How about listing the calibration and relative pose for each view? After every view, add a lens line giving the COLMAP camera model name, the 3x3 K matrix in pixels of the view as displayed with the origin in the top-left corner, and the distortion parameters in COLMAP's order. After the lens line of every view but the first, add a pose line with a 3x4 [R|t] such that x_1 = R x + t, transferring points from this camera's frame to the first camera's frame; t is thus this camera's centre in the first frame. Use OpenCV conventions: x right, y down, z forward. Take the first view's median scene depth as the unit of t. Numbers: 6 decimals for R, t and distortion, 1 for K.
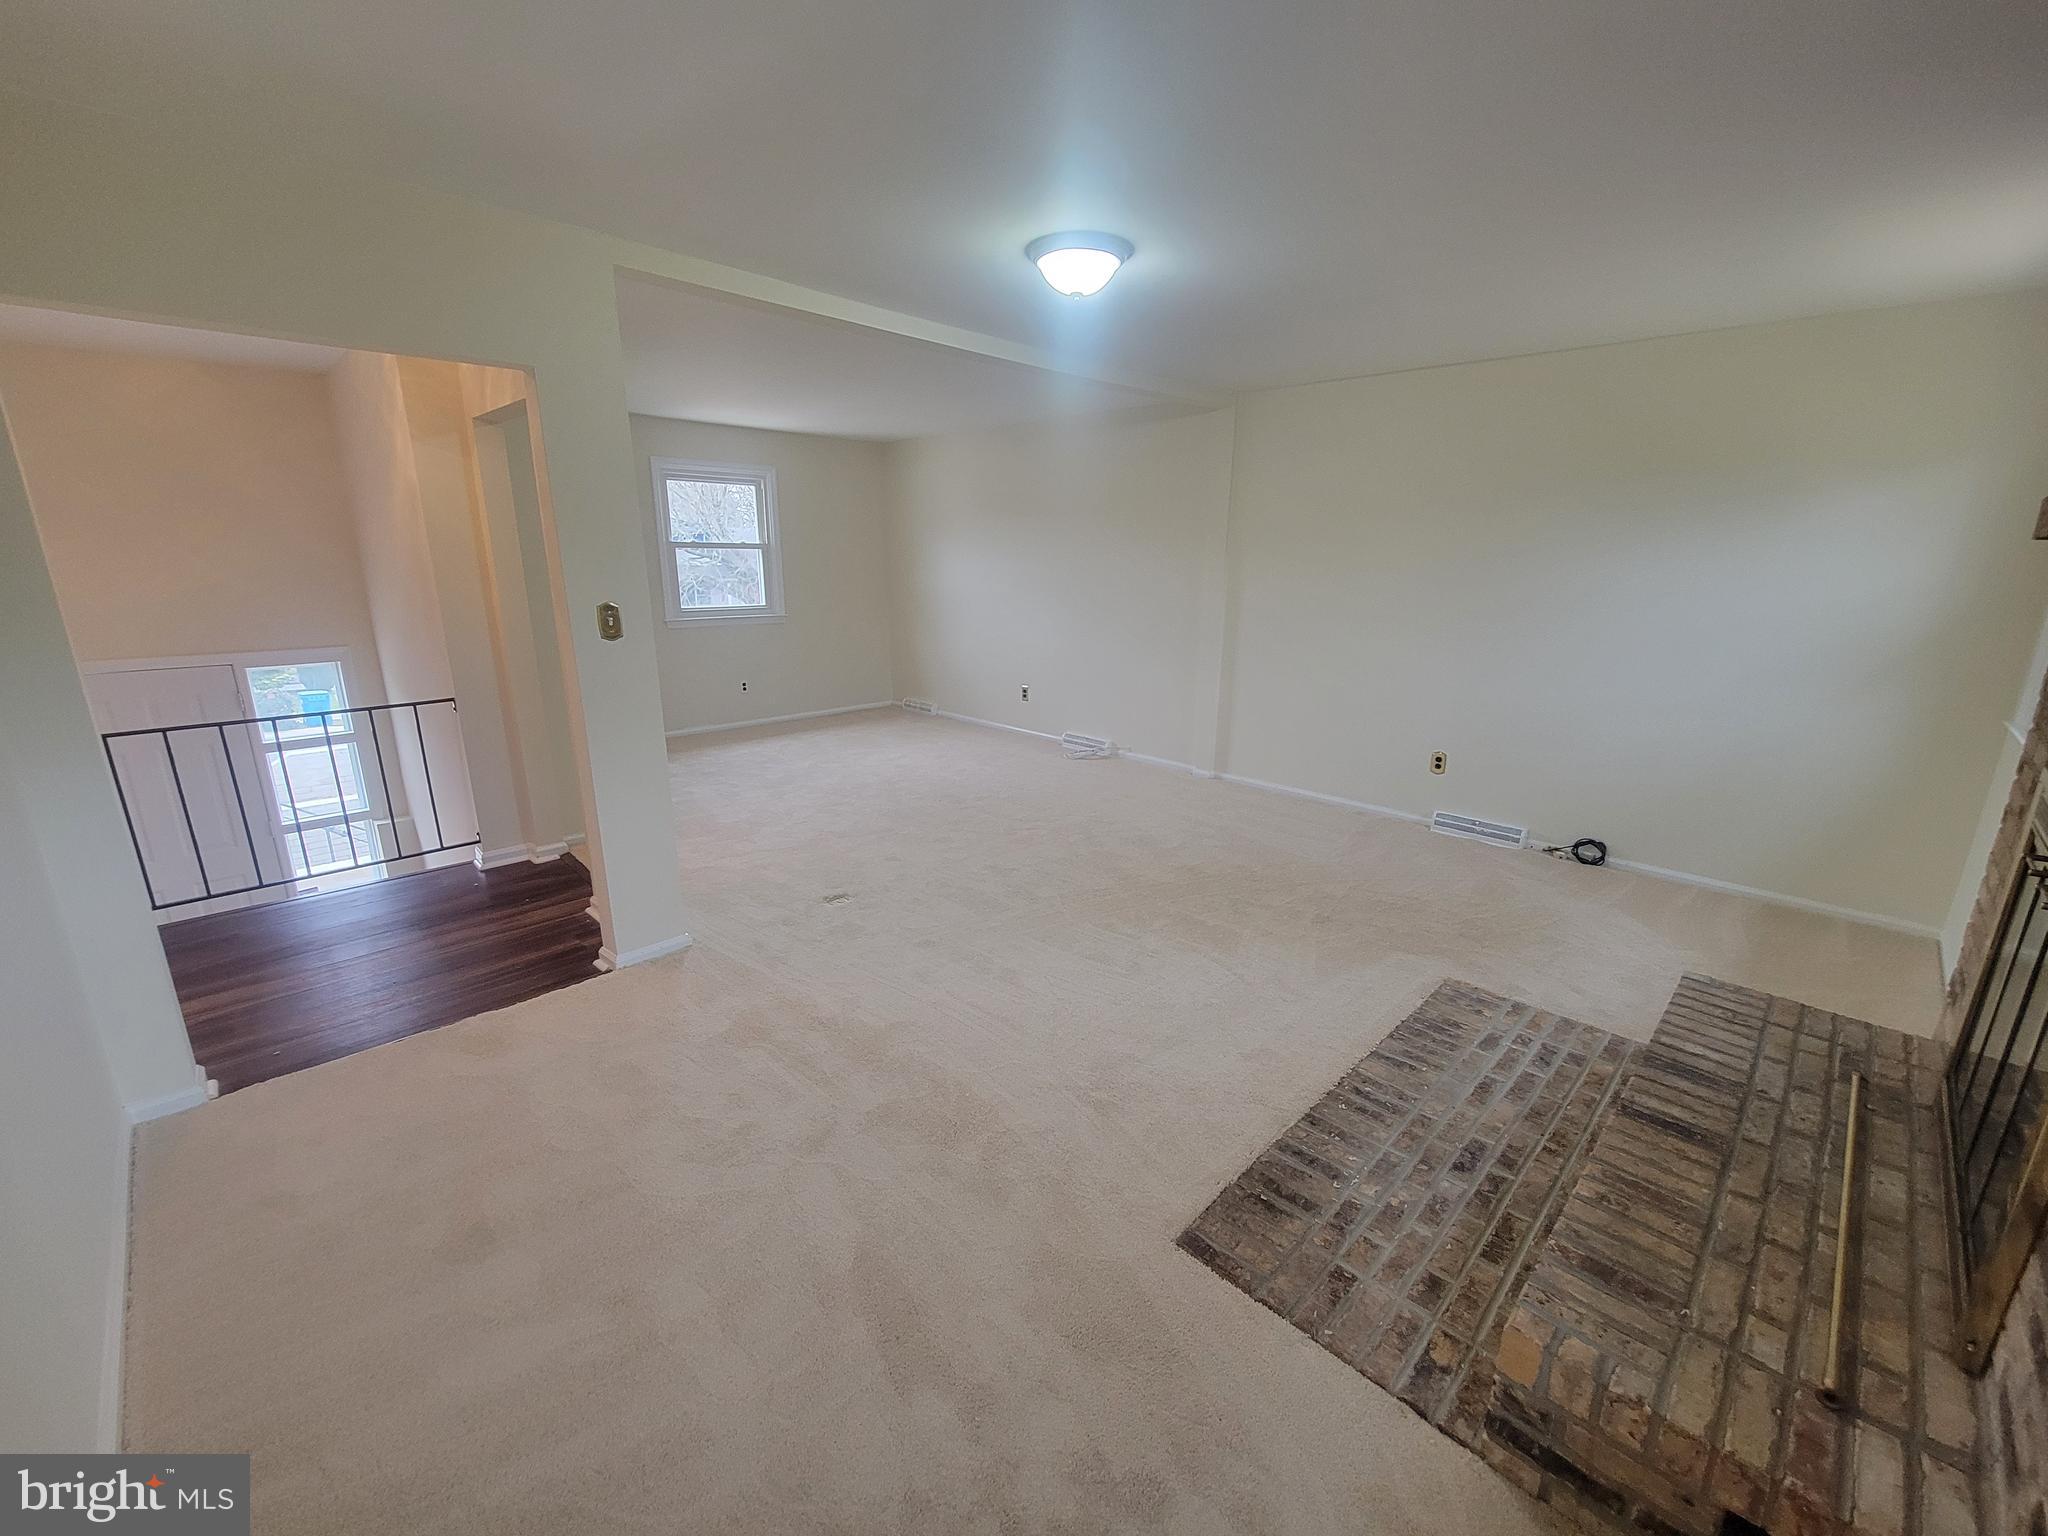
lens RADIAL K [[833.9, 0, 1020.2], [0, 833.9, 780.1], [0, 0, 1]] dist [0.003128, -0.003486]
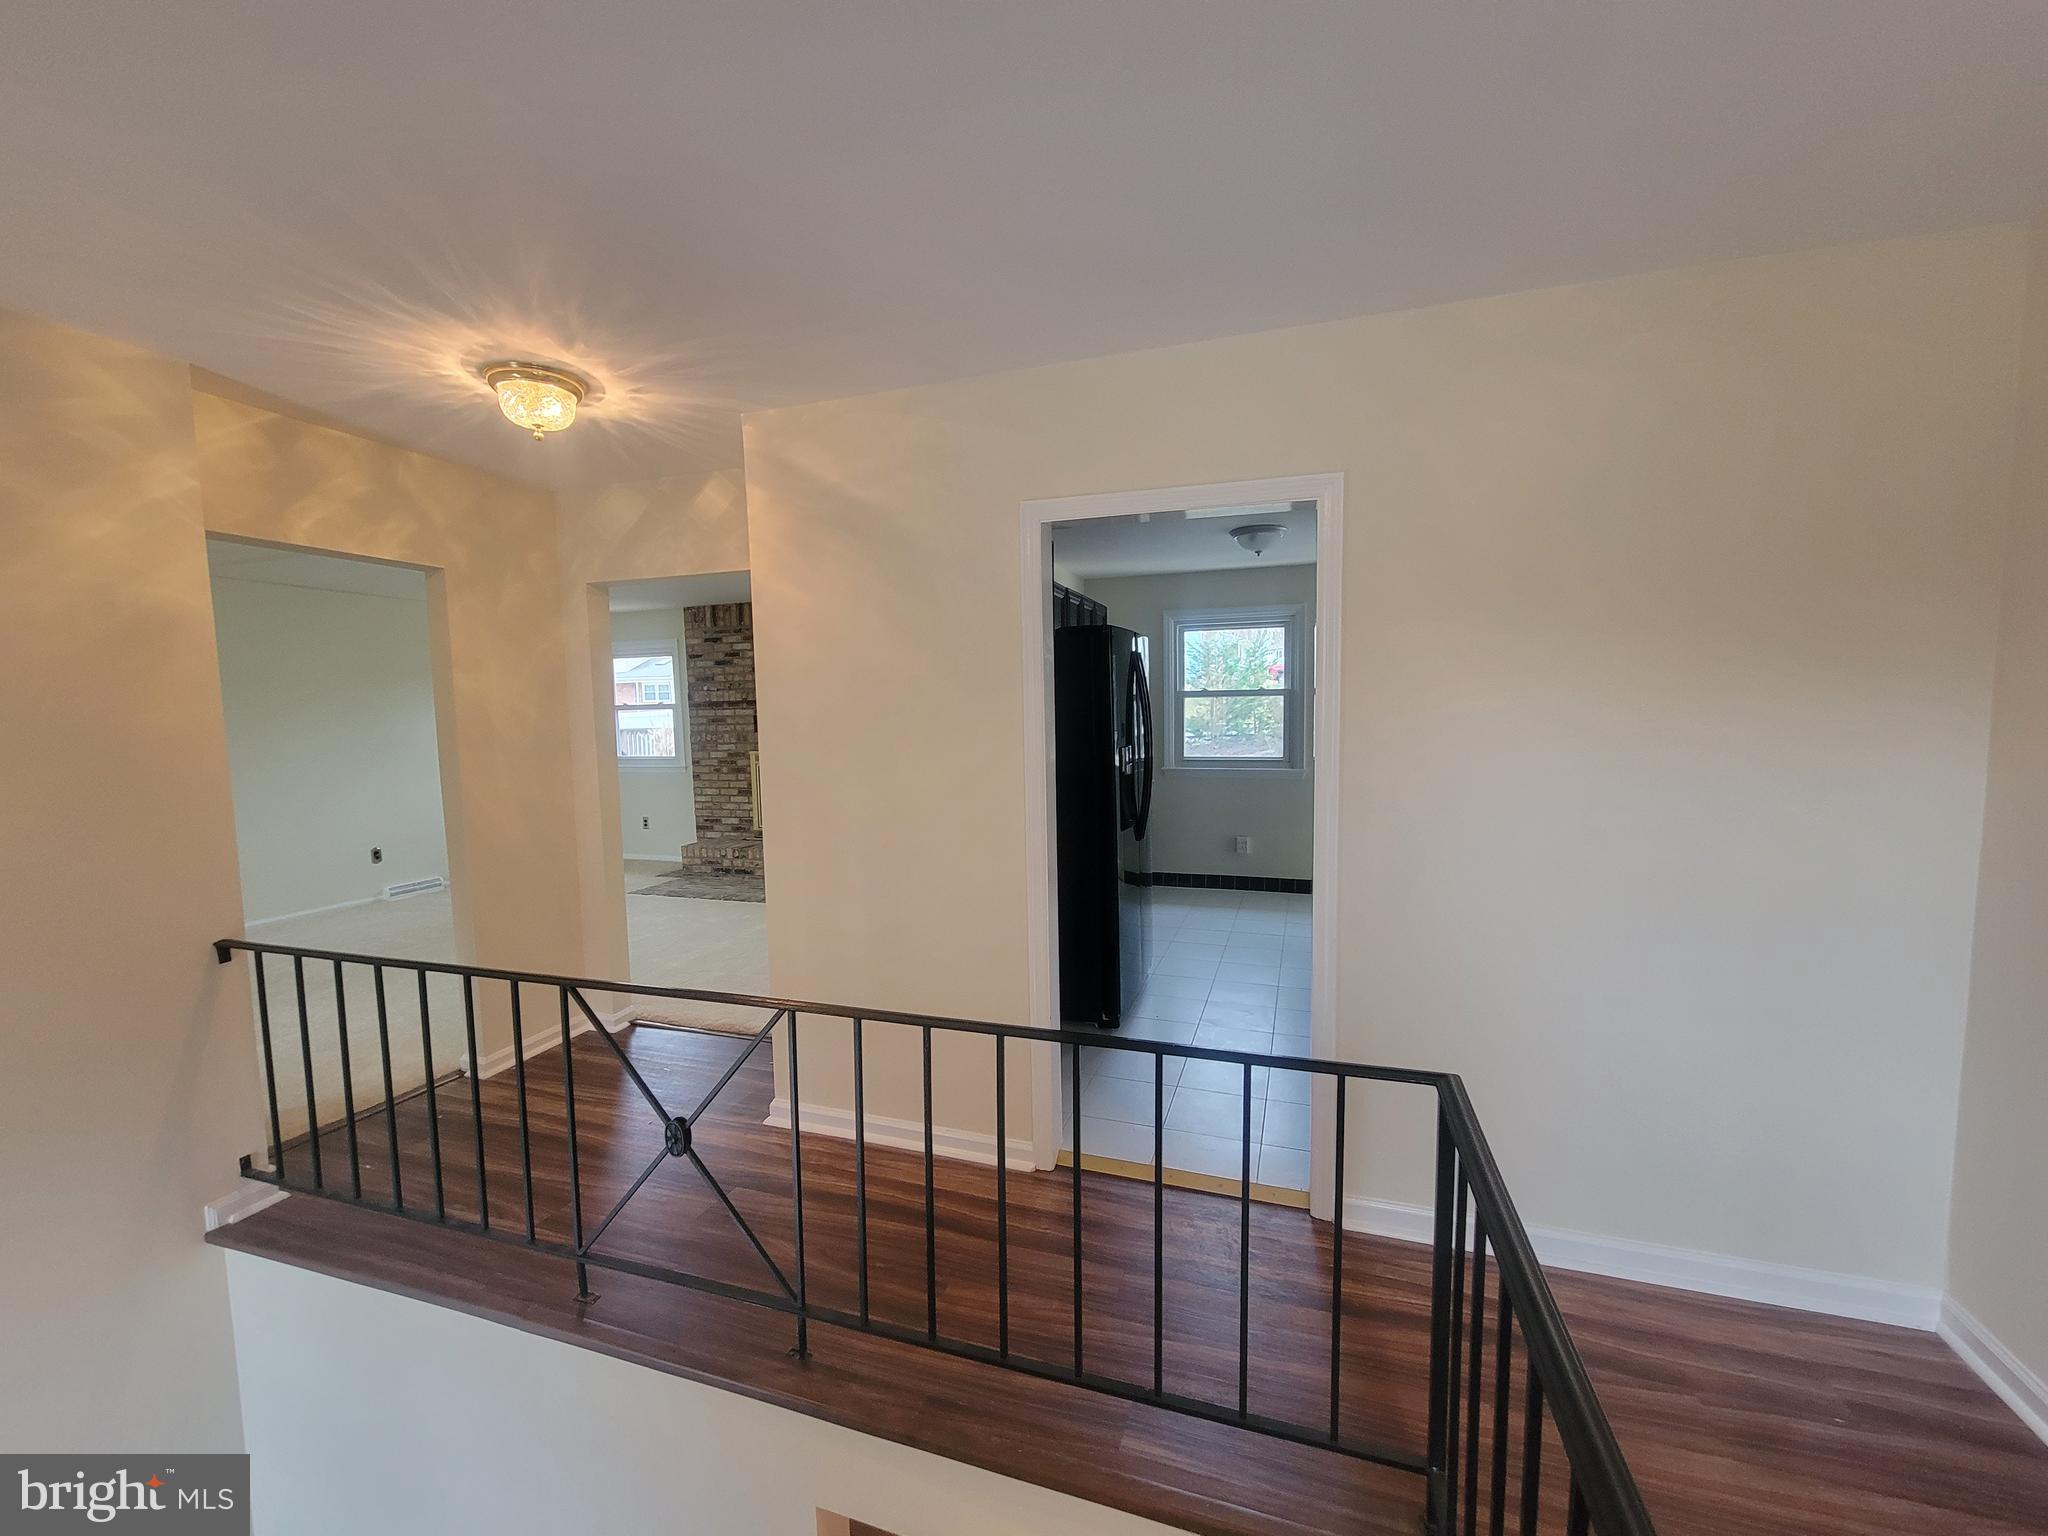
lens RADIAL K [[833.9, 0, 1020.2], [0, 833.9, 780.1], [0, 0, 1]] dist [0.003128, -0.003486]
pose [[-0.443258, -0.076871, 0.893092, -2.299857], [0.252649, 0.945210, 0.206751, -0.289521], [-0.860053, 0.317283, -0.399551, 1.079214]]
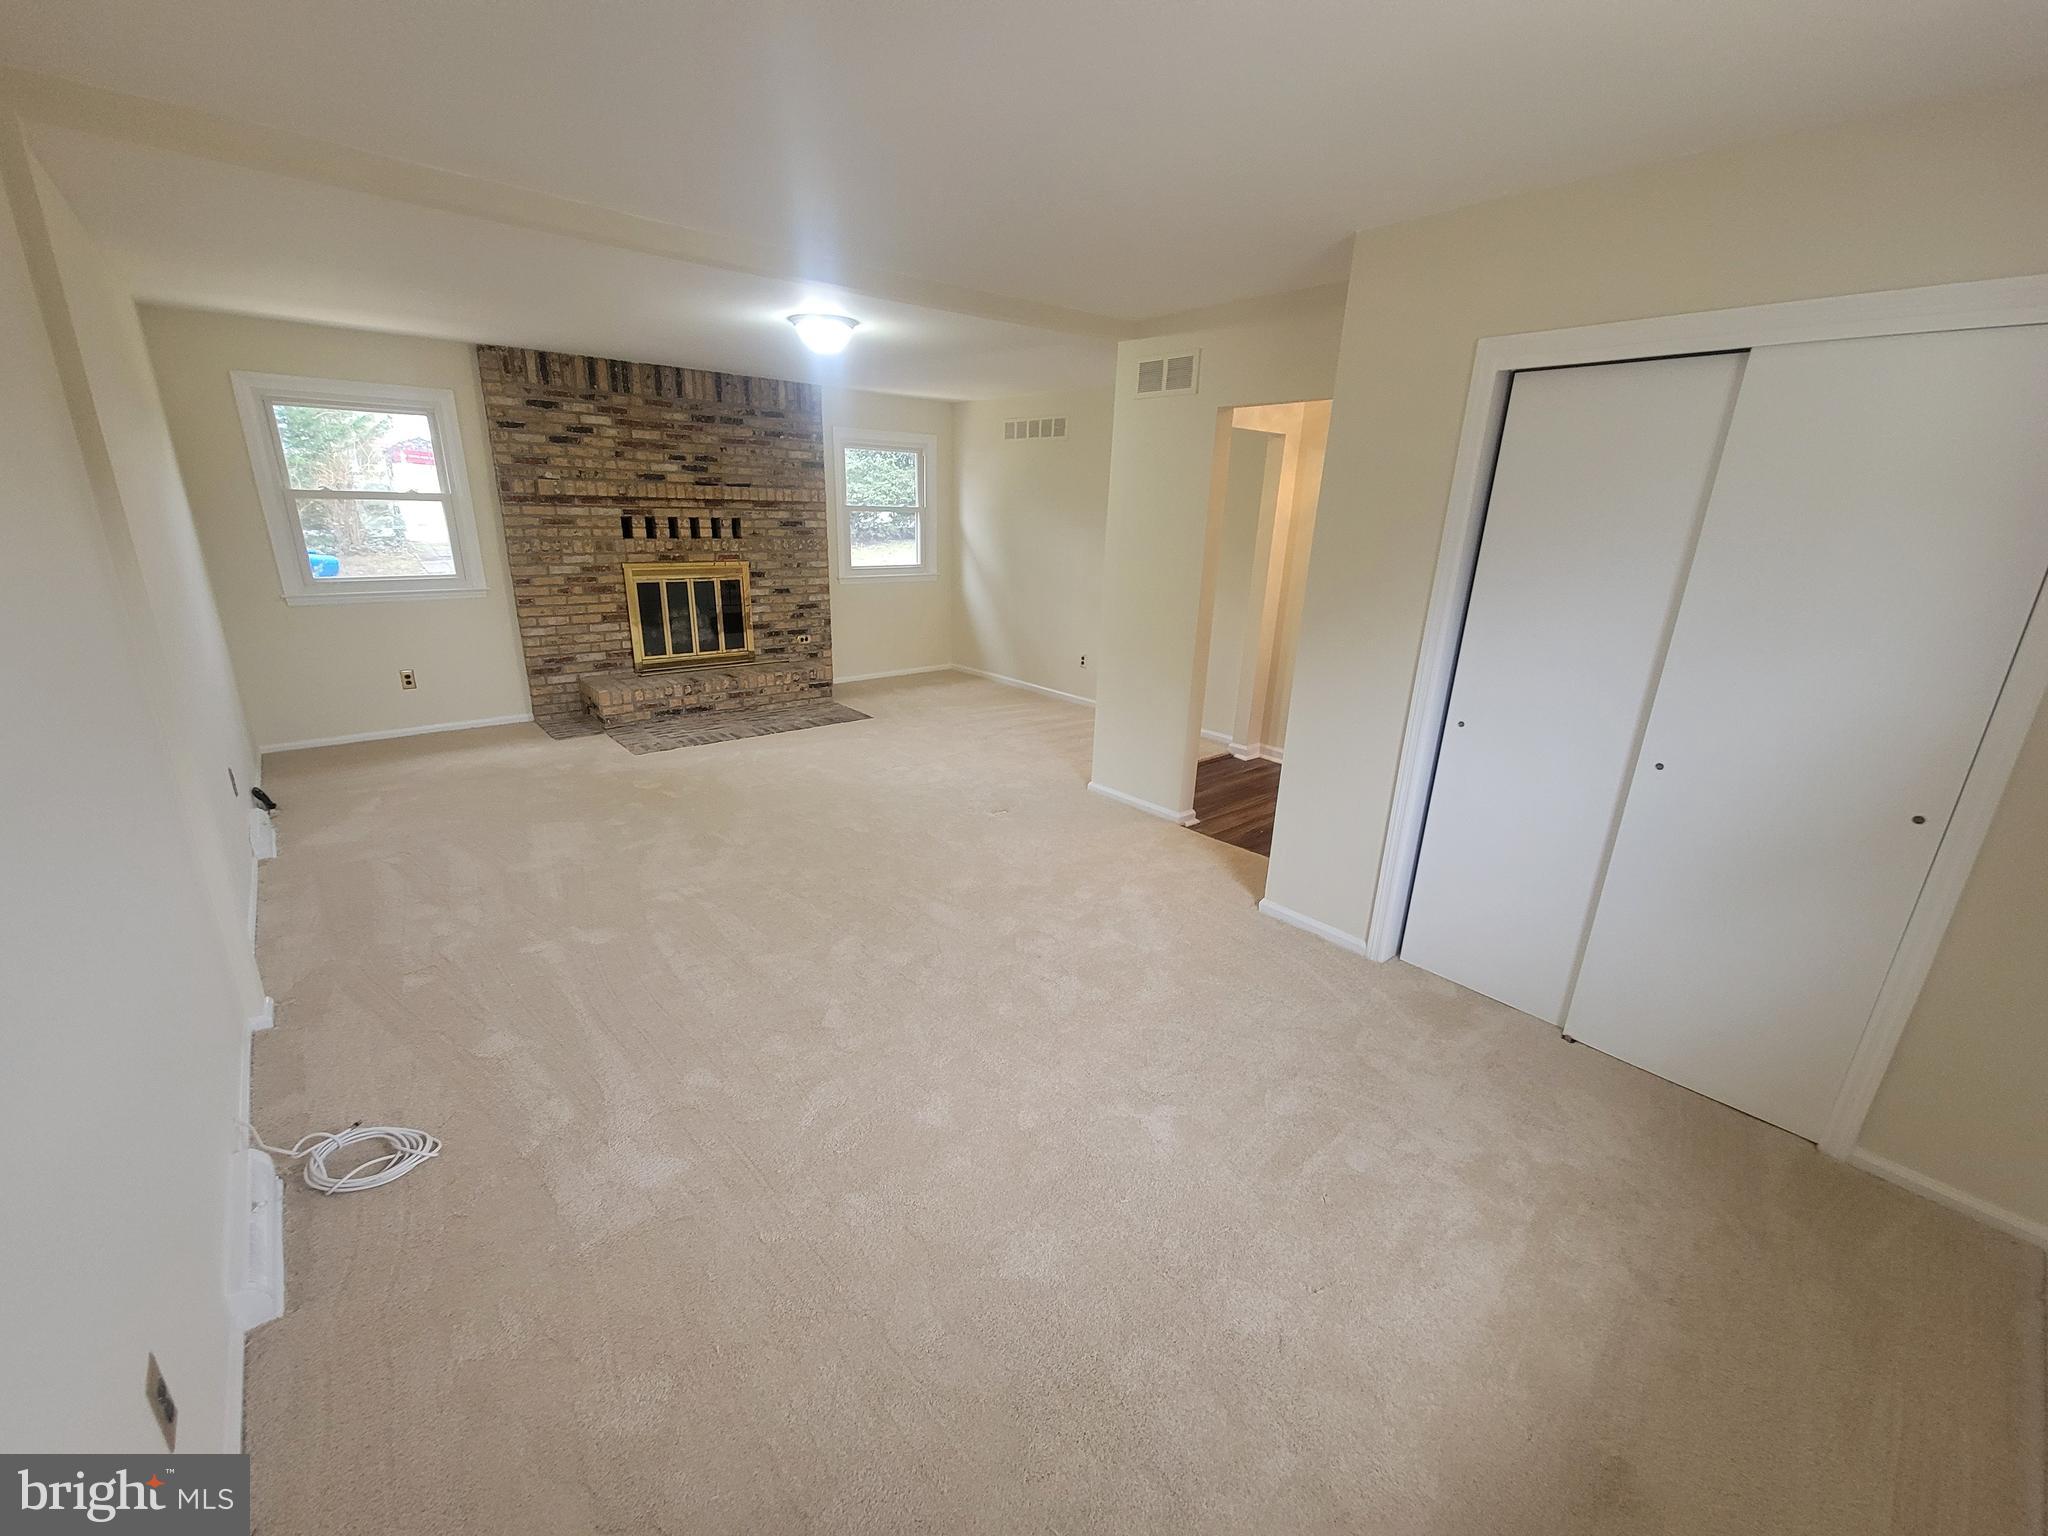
lens RADIAL K [[833.9, 0, 1020.2], [0, 833.9, 780.1], [0, 0, 1]] dist [0.003128, -0.003486]
pose [[-0.996829, -0.056082, 0.056455, -0.459034], [-0.015497, 0.832678, 0.553541, -0.832862], [-0.078053, 0.550911, -0.830906, 2.910840]]
